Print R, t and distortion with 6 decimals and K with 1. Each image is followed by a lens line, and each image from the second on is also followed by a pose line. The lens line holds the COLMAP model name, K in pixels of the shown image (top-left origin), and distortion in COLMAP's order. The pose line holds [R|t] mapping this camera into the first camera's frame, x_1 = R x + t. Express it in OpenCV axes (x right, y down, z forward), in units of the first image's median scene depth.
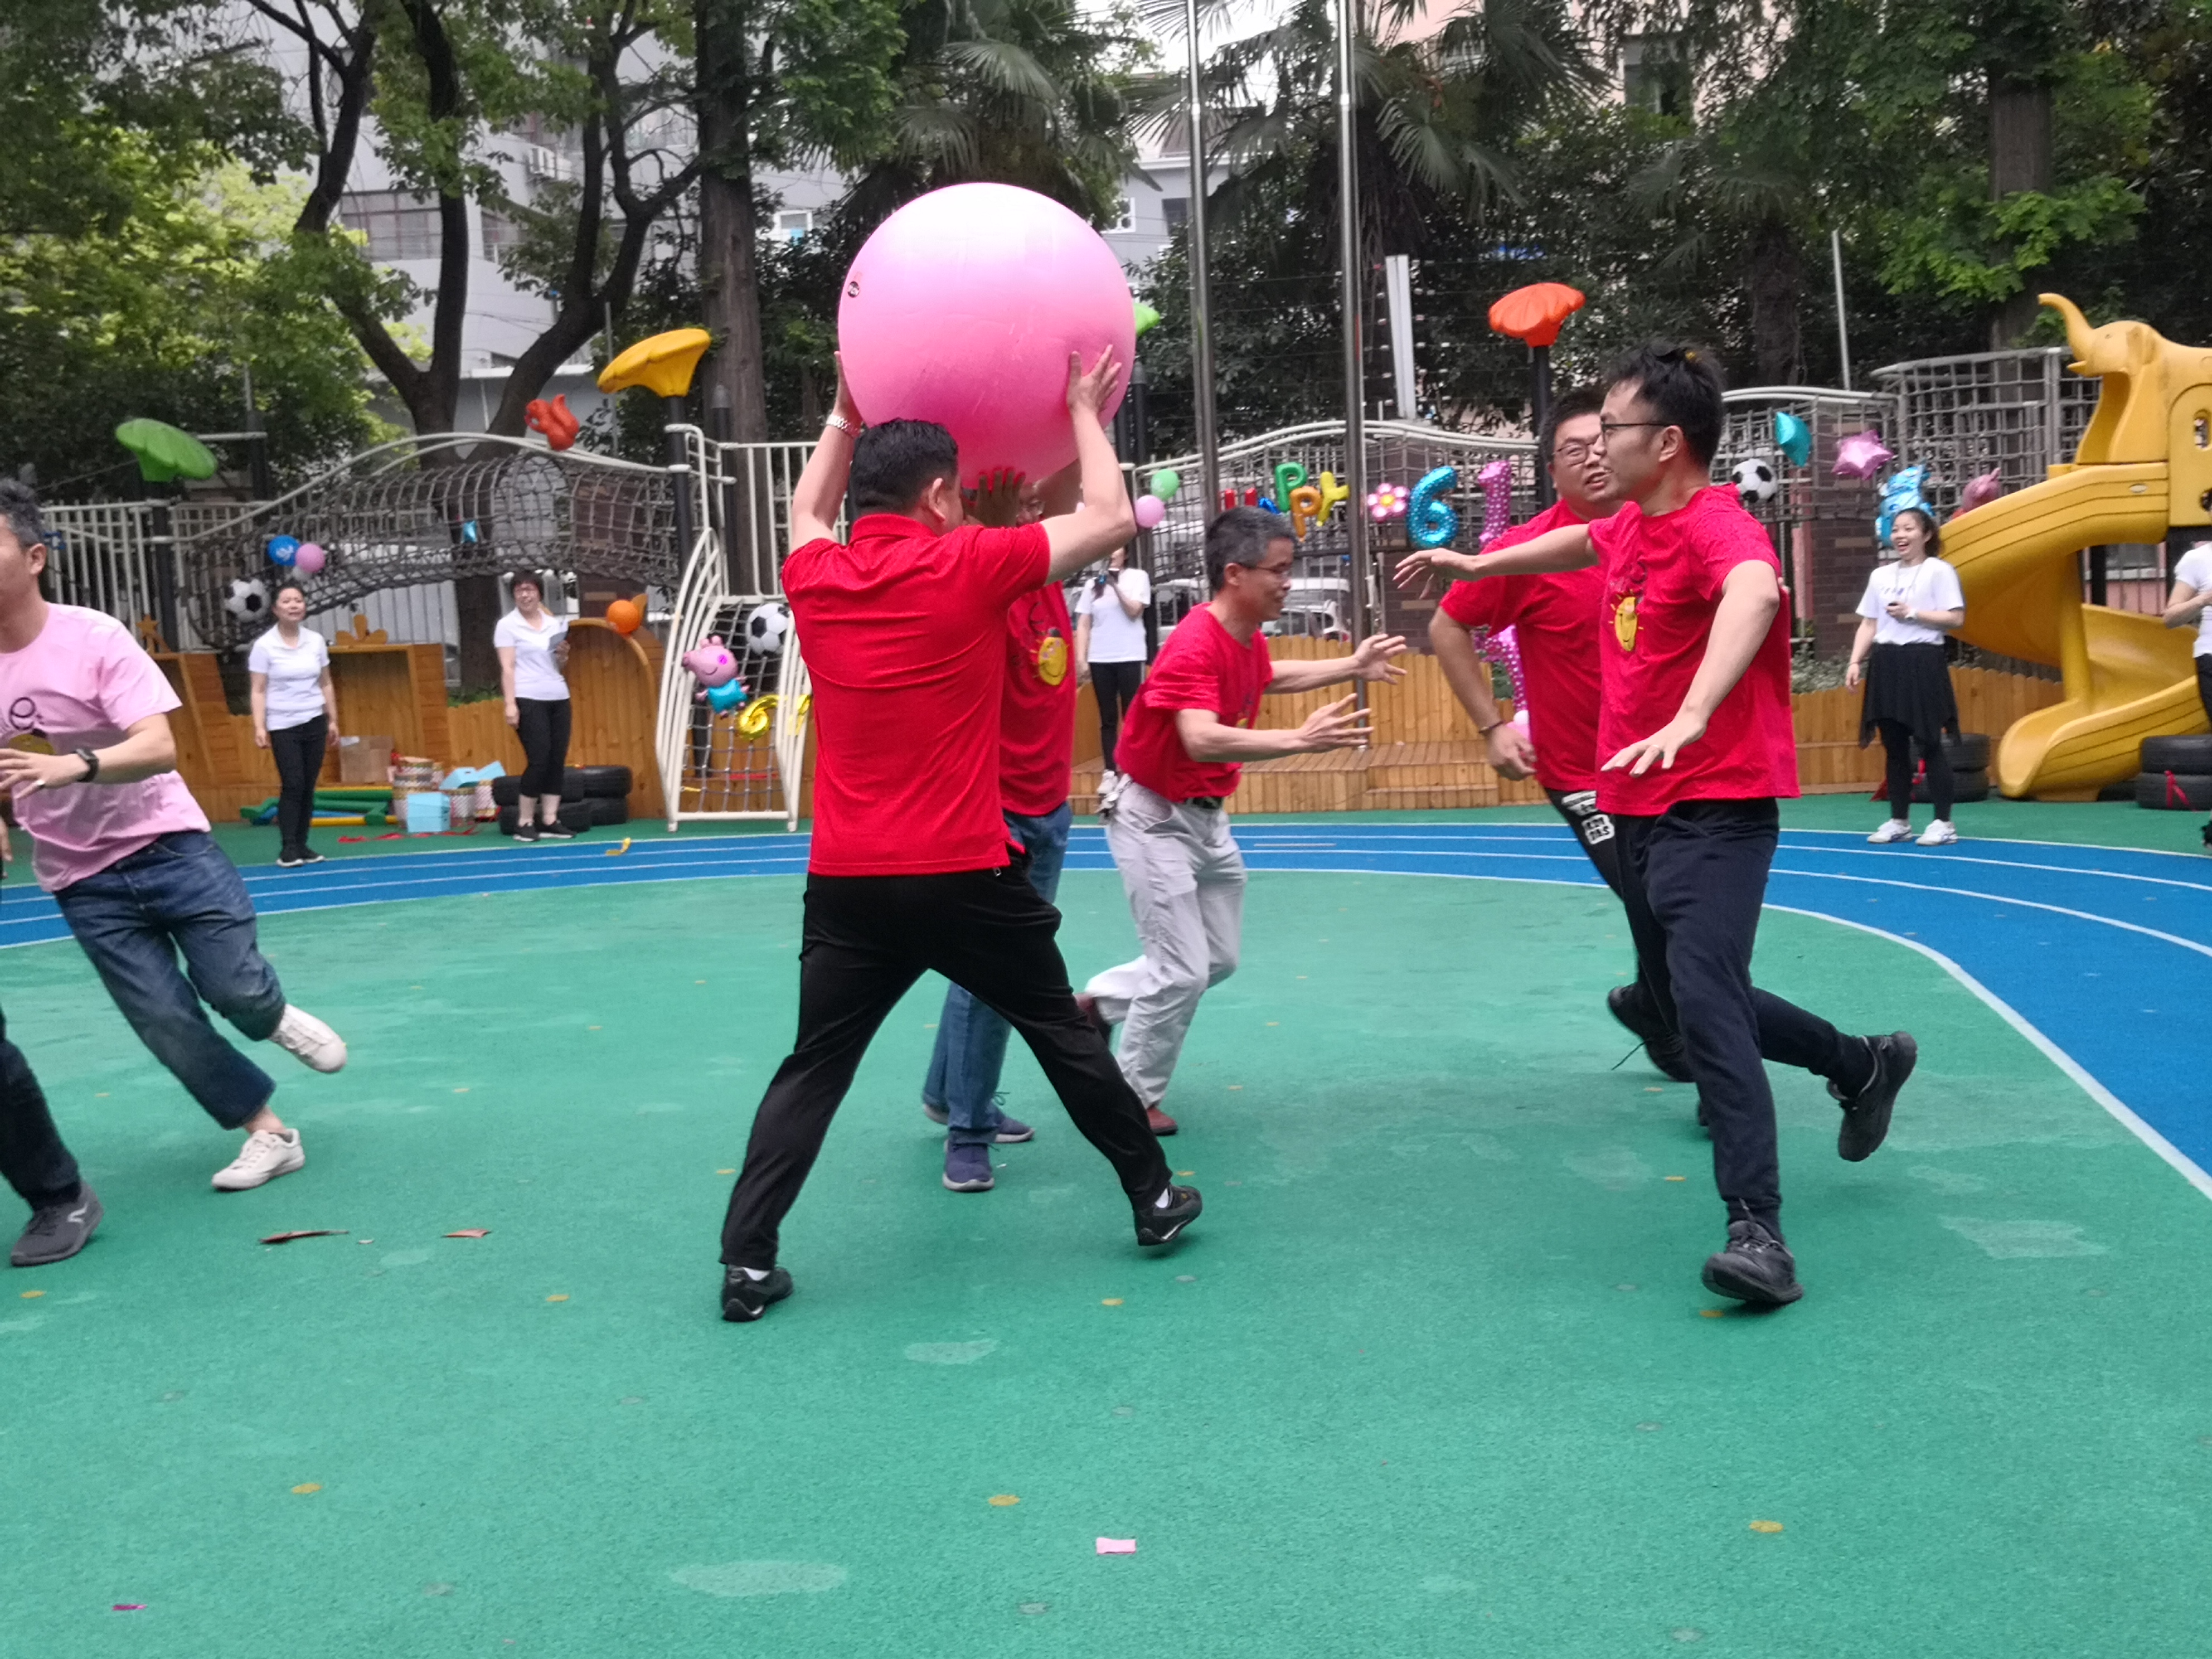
lens RADIAL K [[2616.6, 0, 1111.1], [0, 2616.6, 824.5], [0, 0, 1]] dist [0.078679, -0.222384]
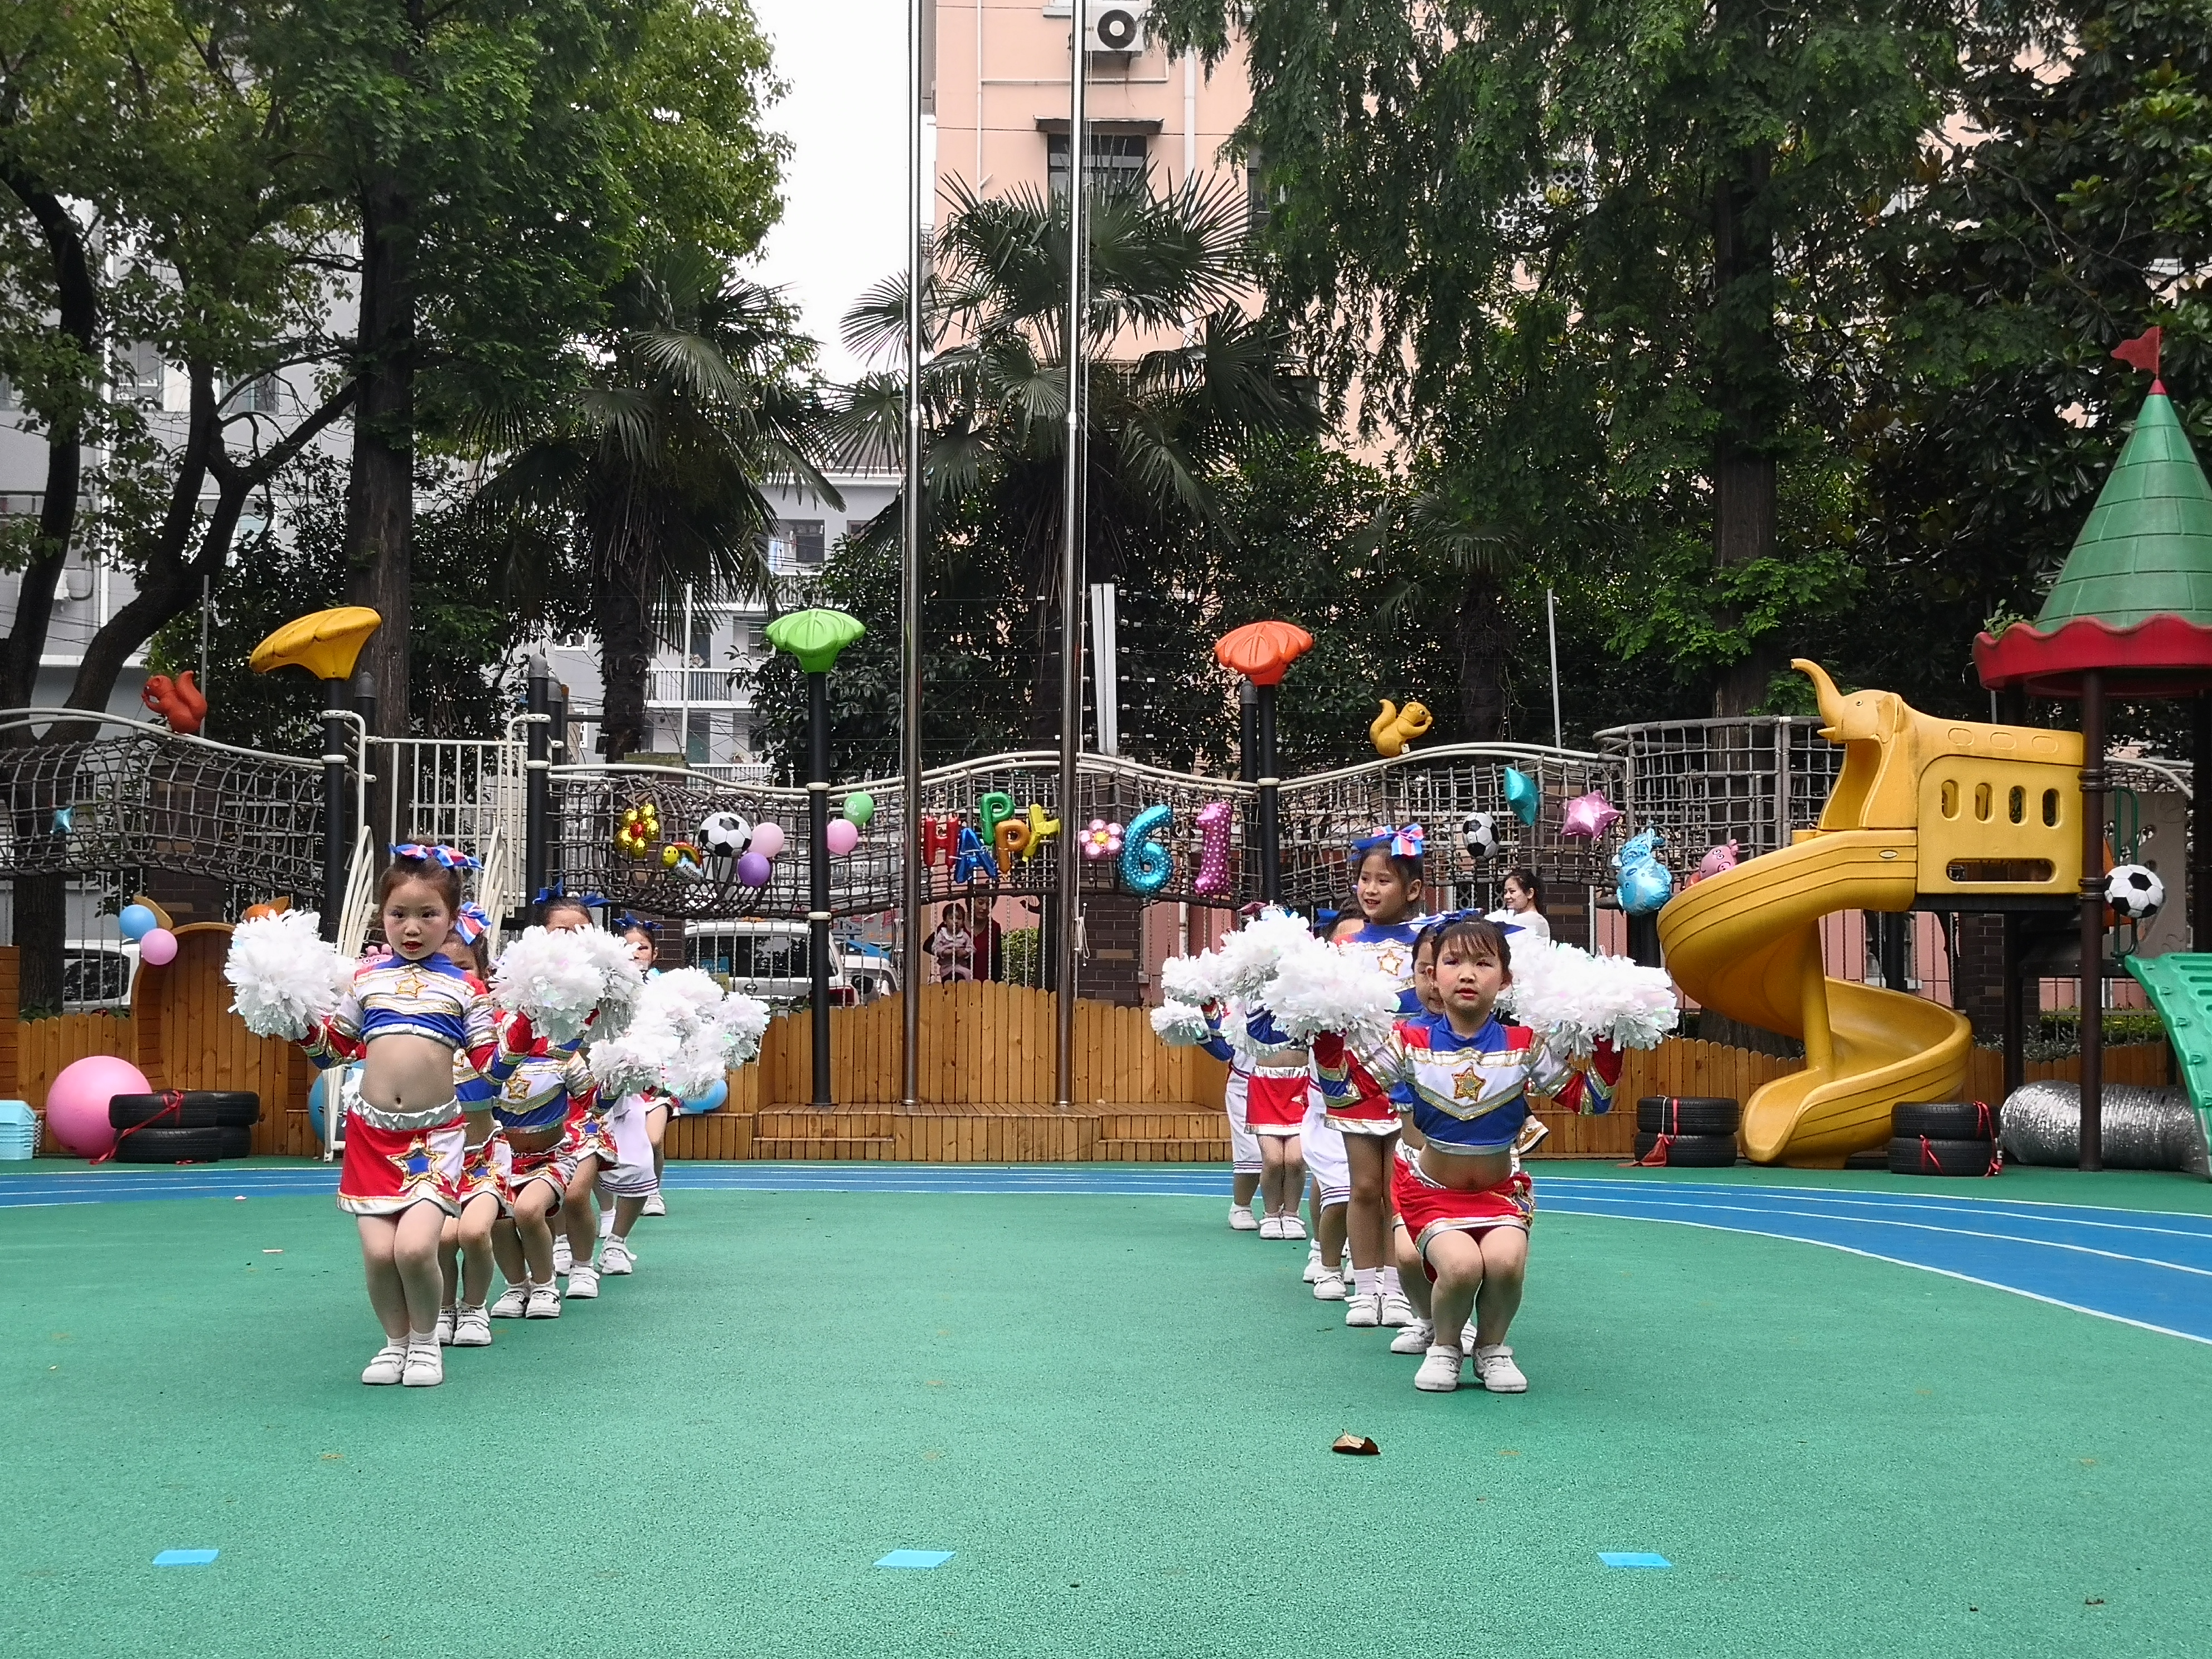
lens RADIAL K [[3155.5, 0, 1131.1], [0, 3155.5, 853.1], [0, 0, 1]] dist [0.075248, -0.091097]
pose [[0.979432, 0.050720, 0.195297, -0.103412], [-0.024010, 0.990310, -0.136782, 0.035389], [-0.200342, 0.129280, 0.971159, -0.092806]]
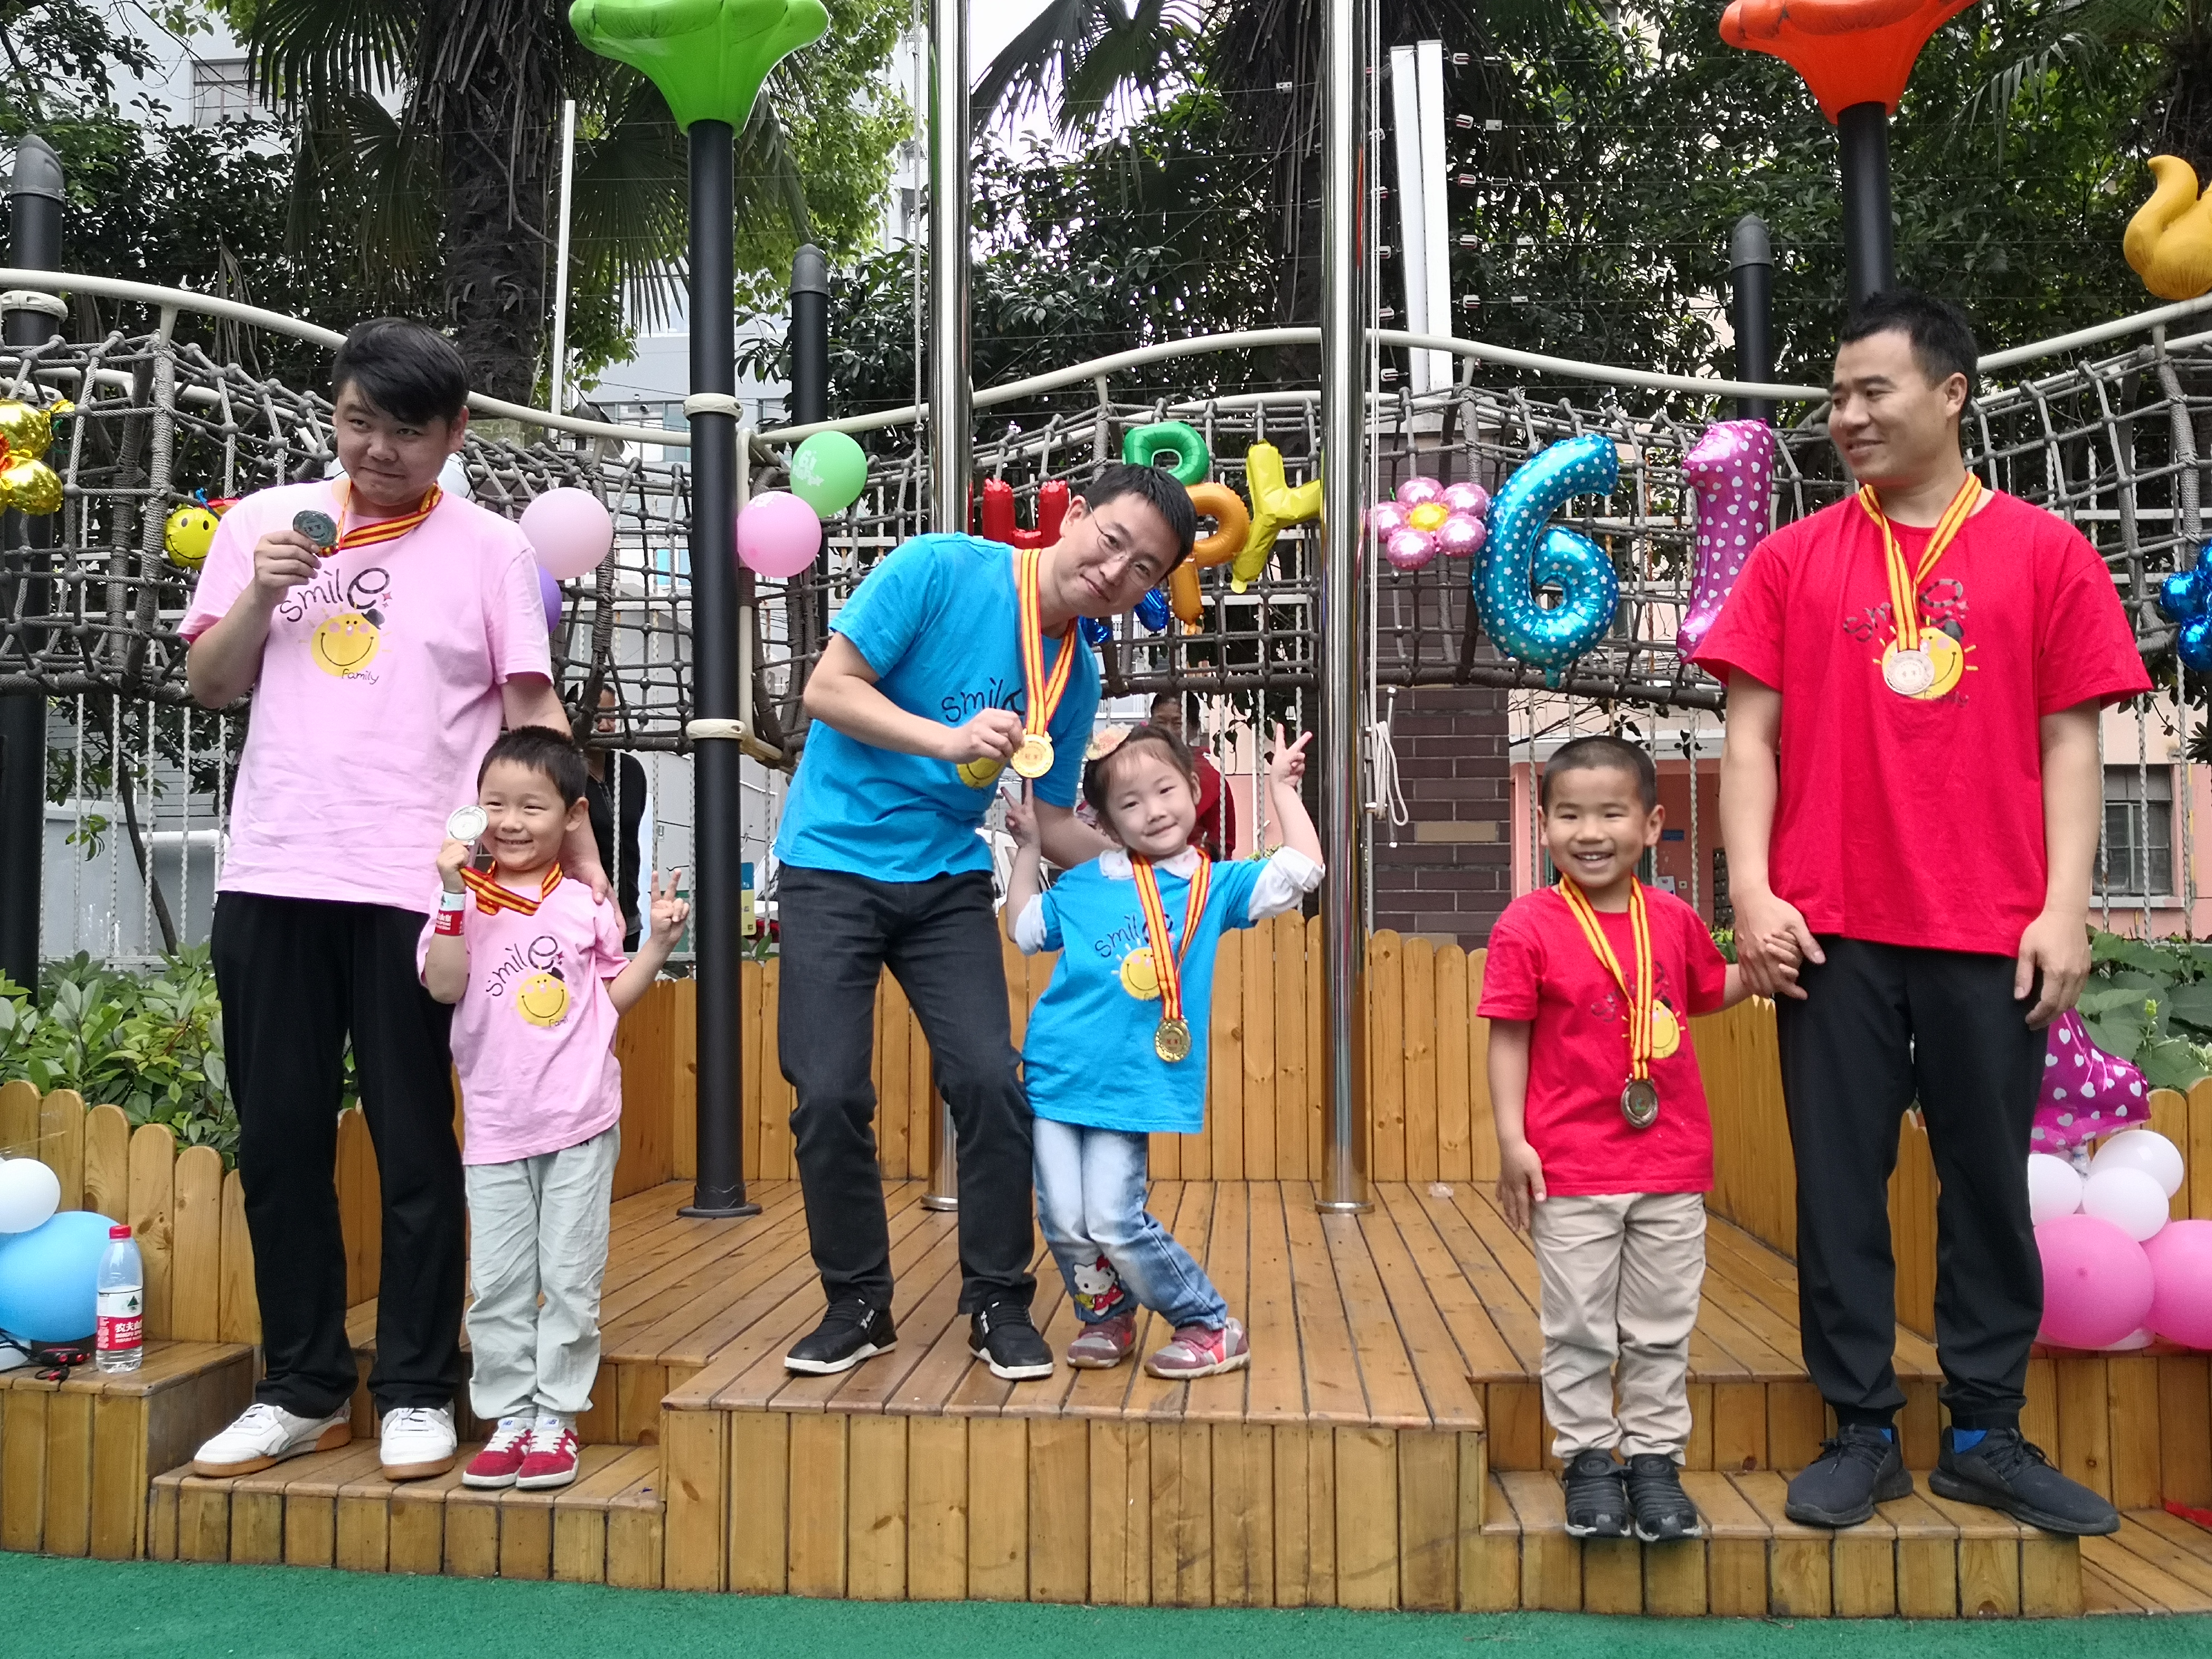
lens RADIAL K [[1929.2, 0, 1072.0], [0, 1929.2, 832.2], [0, 0, 1]] dist [0.050053, -0.089024]
pose [[0.998984, 0.034693, 0.028764, 0.049363], [-0.030637, 0.990897, -0.131088, -0.043779], [-0.033050, 0.130074, 0.990953, 0.741845]]
